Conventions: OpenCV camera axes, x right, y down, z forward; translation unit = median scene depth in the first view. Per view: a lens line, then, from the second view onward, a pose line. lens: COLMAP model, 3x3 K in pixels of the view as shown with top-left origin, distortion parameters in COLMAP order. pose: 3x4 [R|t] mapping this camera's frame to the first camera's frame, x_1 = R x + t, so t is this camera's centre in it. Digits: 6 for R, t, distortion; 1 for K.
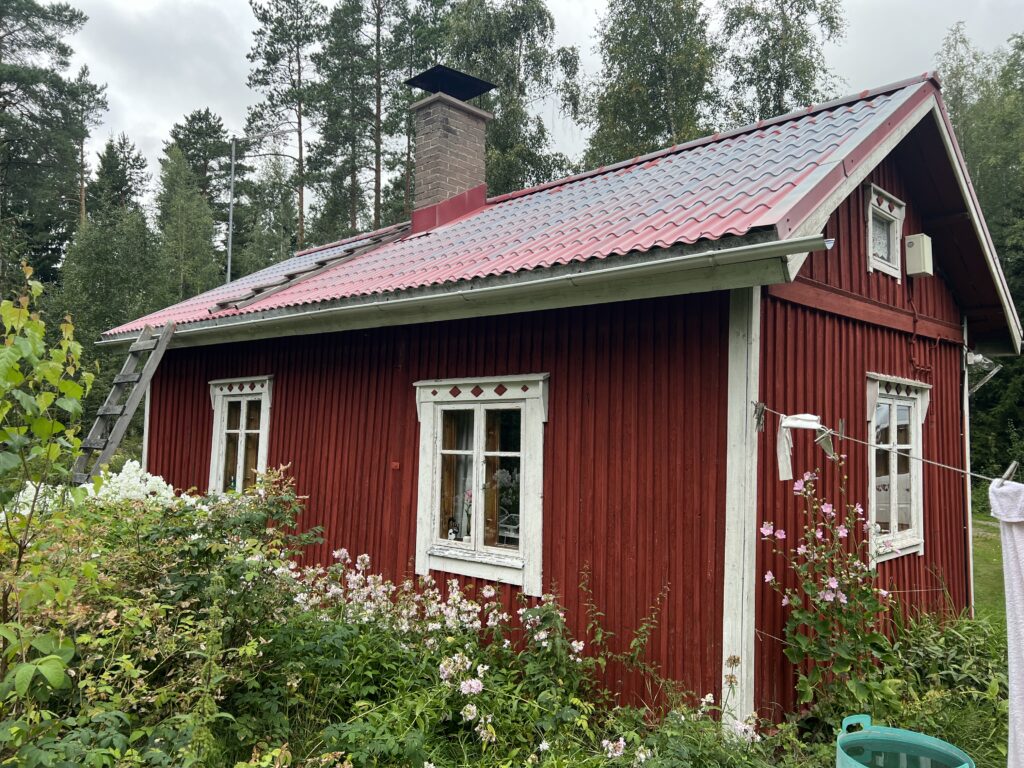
lens RADIAL K [[768.7, 0, 509.8], [0, 768.7, 385.8], [0, 0, 1]] dist [0.048168, -0.049356]
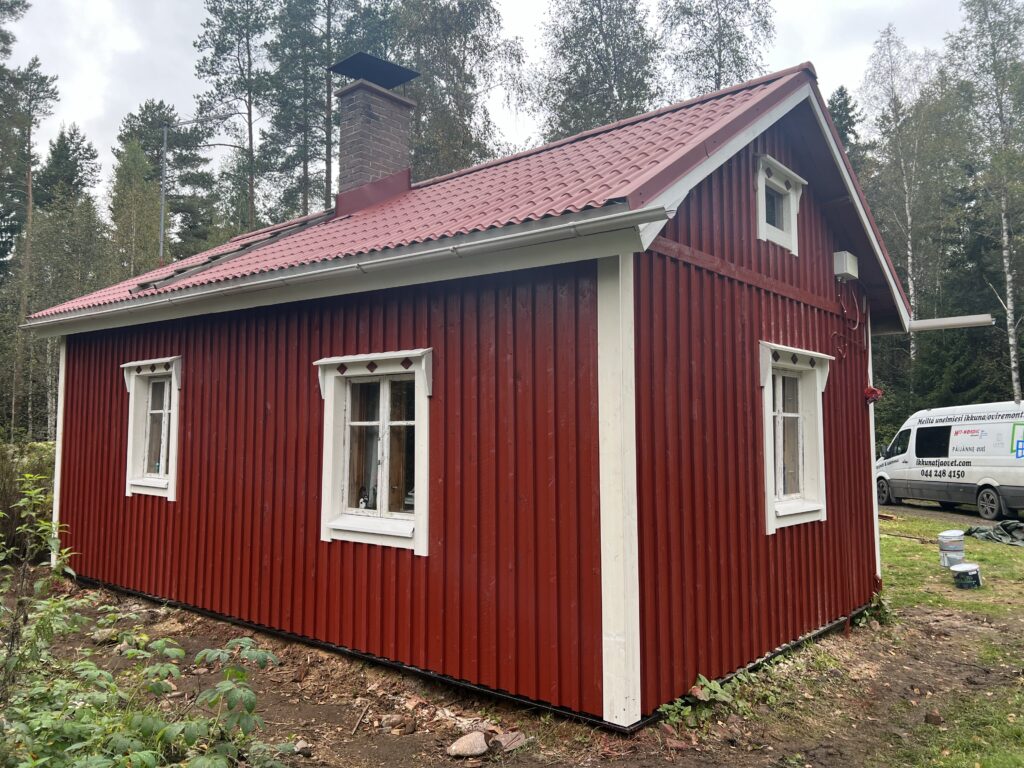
lens RADIAL K [[768.7, 0, 516.7], [0, 768.7, 373.9], [0, 0, 1]] dist [0.048168, -0.049356]
pose [[0.998842, -0.008220, 0.047412, 0.022191], [0.008617, 0.999930, -0.008163, 0.007706], [-0.047342, 0.008562, 0.998842, -0.011280]]
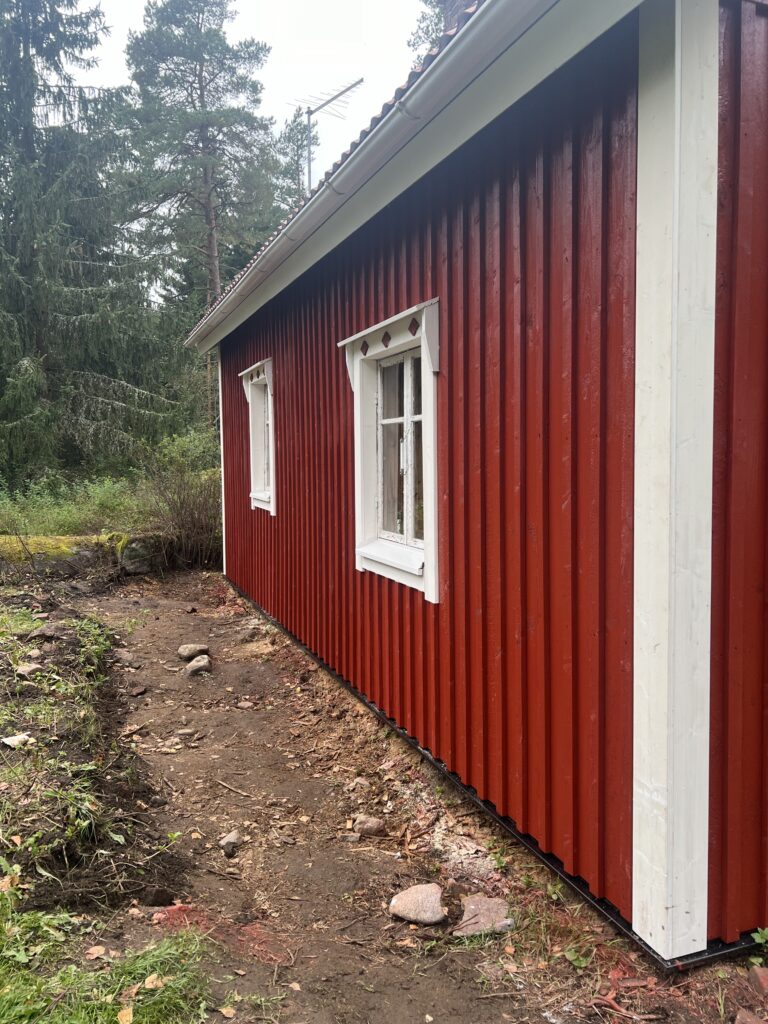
lens RADIAL K [[768.7, 0, 379.8], [0, 768.7, 505.0], [0, 0, 1]] dist [0.048168, -0.049356]
pose [[0.890194, 0.002958, -0.455572, 0.068441], [0.057107, 0.991367, 0.118025, 0.020125], [0.451989, -0.131081, 0.882340, 0.076936]]
